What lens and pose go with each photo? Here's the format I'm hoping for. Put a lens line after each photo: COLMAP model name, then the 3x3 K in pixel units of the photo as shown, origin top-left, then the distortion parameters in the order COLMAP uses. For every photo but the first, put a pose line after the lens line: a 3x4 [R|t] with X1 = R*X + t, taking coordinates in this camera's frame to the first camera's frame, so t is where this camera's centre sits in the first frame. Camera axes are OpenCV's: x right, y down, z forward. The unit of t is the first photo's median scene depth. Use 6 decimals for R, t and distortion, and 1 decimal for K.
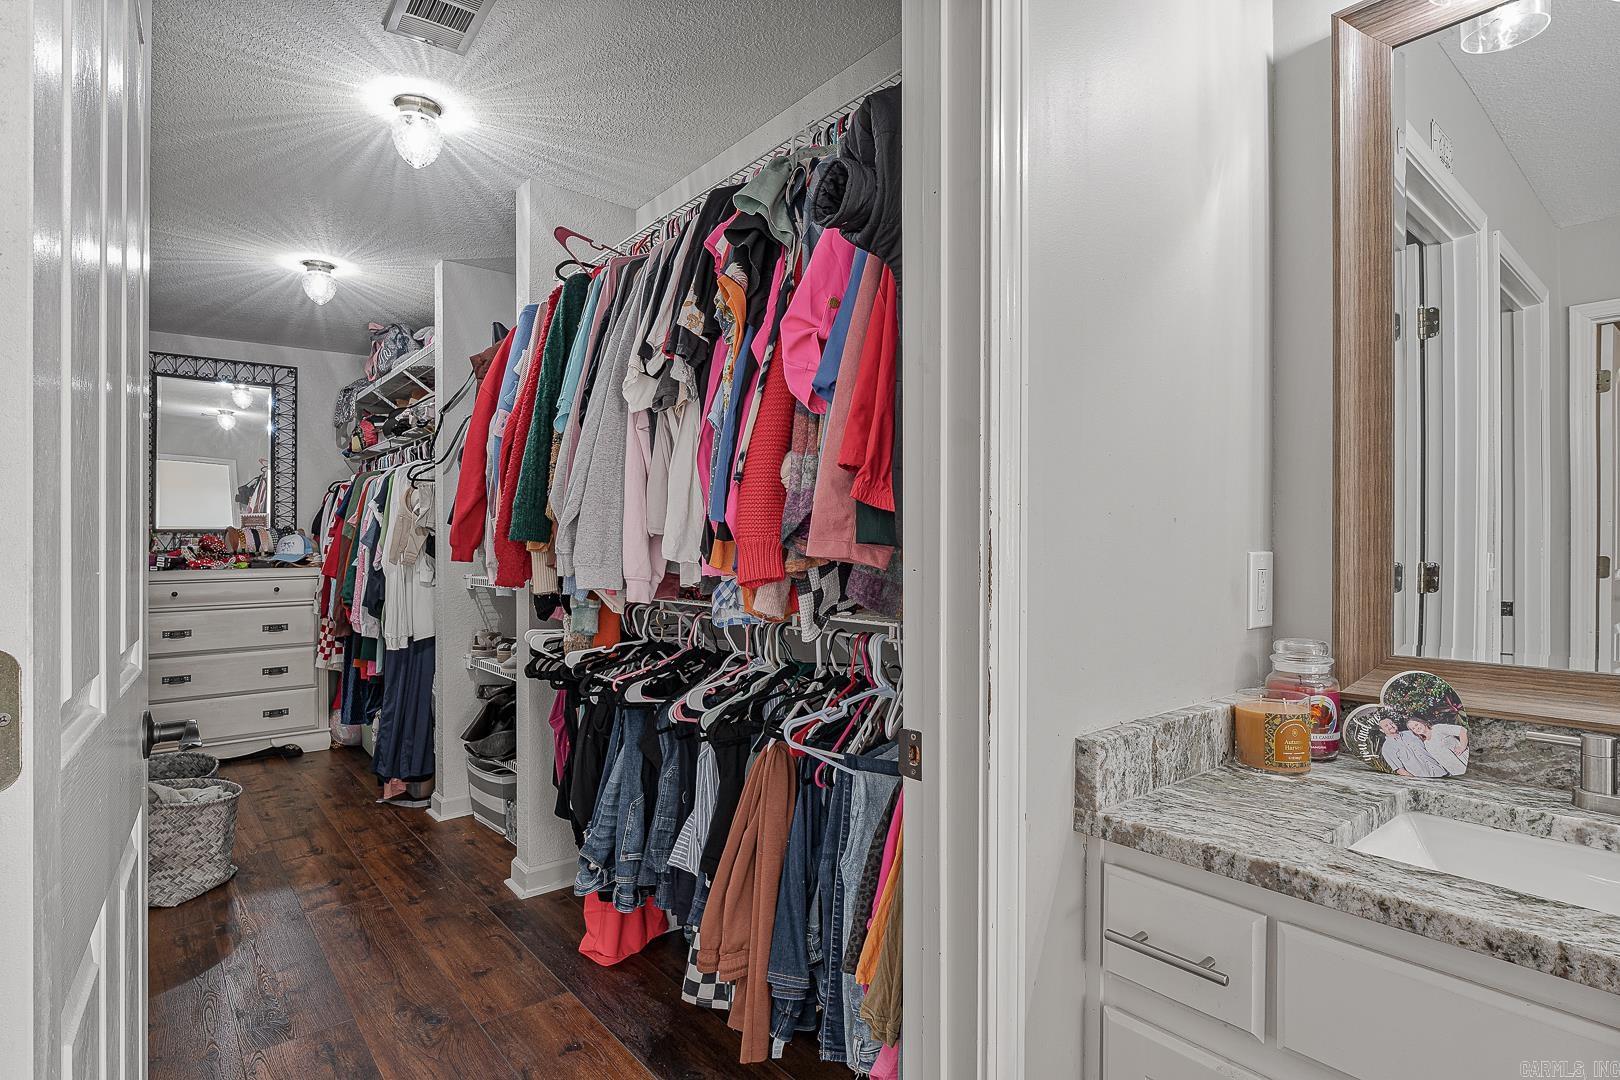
lens RADIAL K [[835.9, 0, 810.8], [0, 835.9, 538.6], [0, 0, 1]] dist [-0.003358, -0.000448]
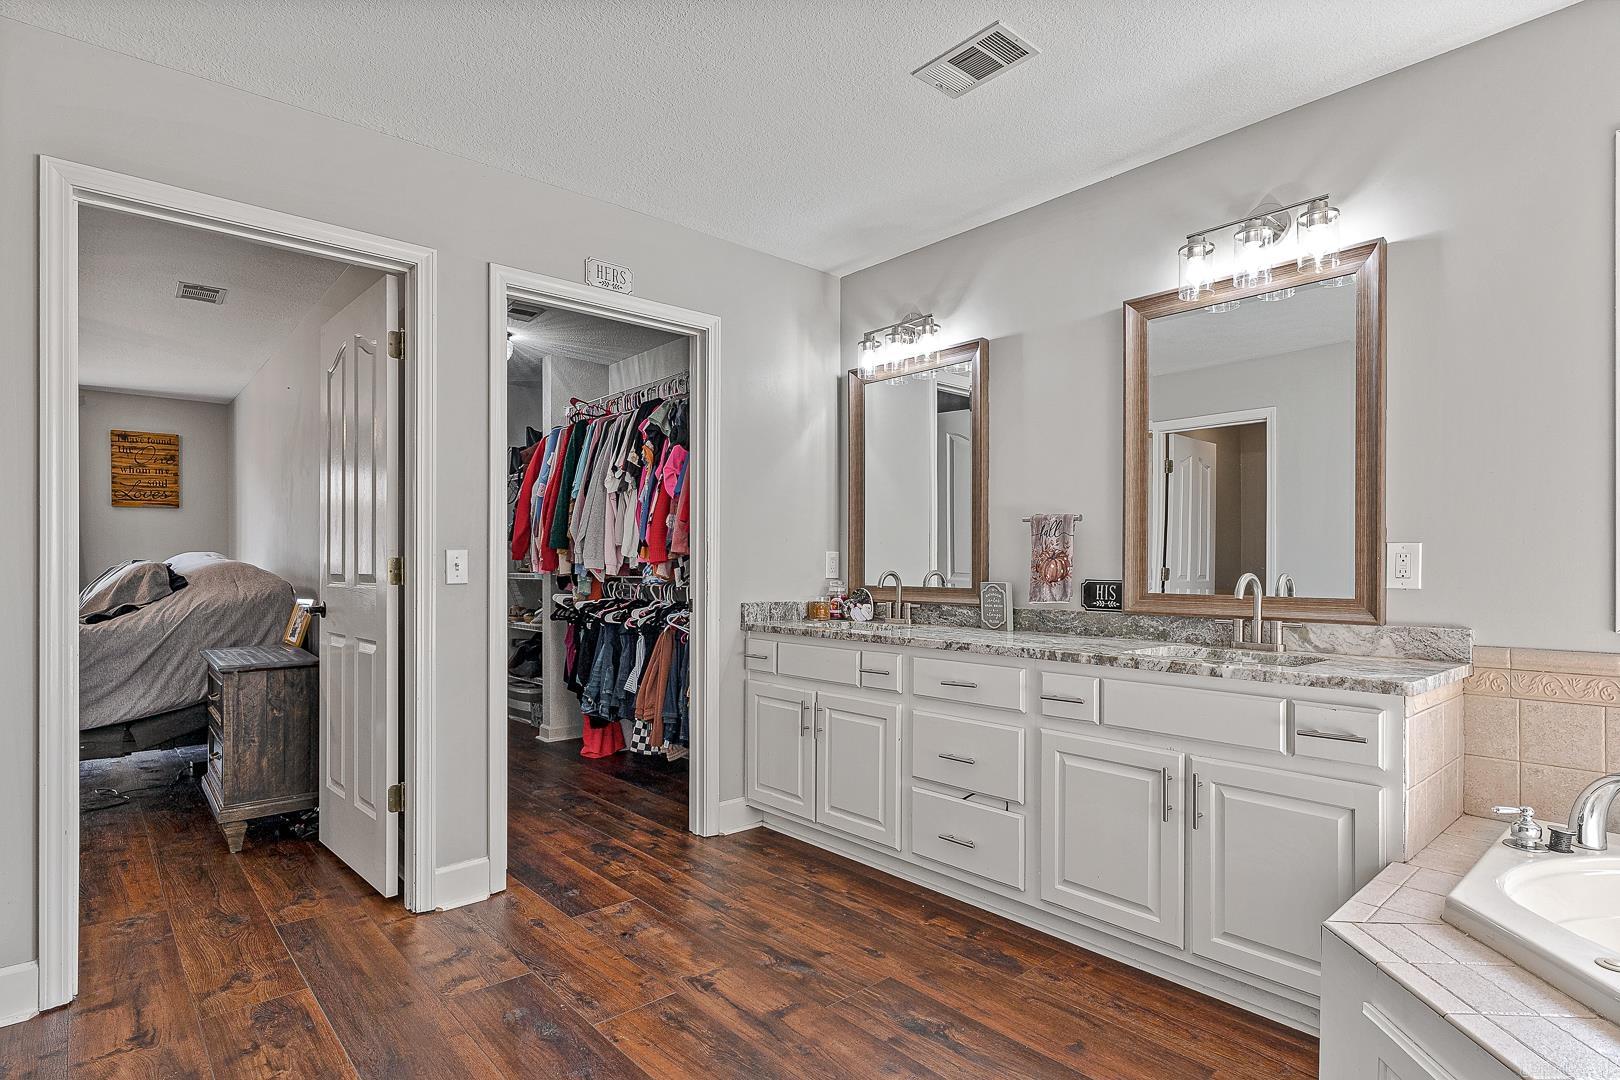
lens RADIAL K [[835.9, 0, 806.4], [0, 835.9, 568.7], [0, 0, 1]] dist [-0.003358, -0.000448]
pose [[0.999439, 0.003049, 0.033364, 0.265400], [-0.003472, 0.999914, 0.012645, 0.029619], [-0.033323, -0.012753, 0.999363, -1.375658]]
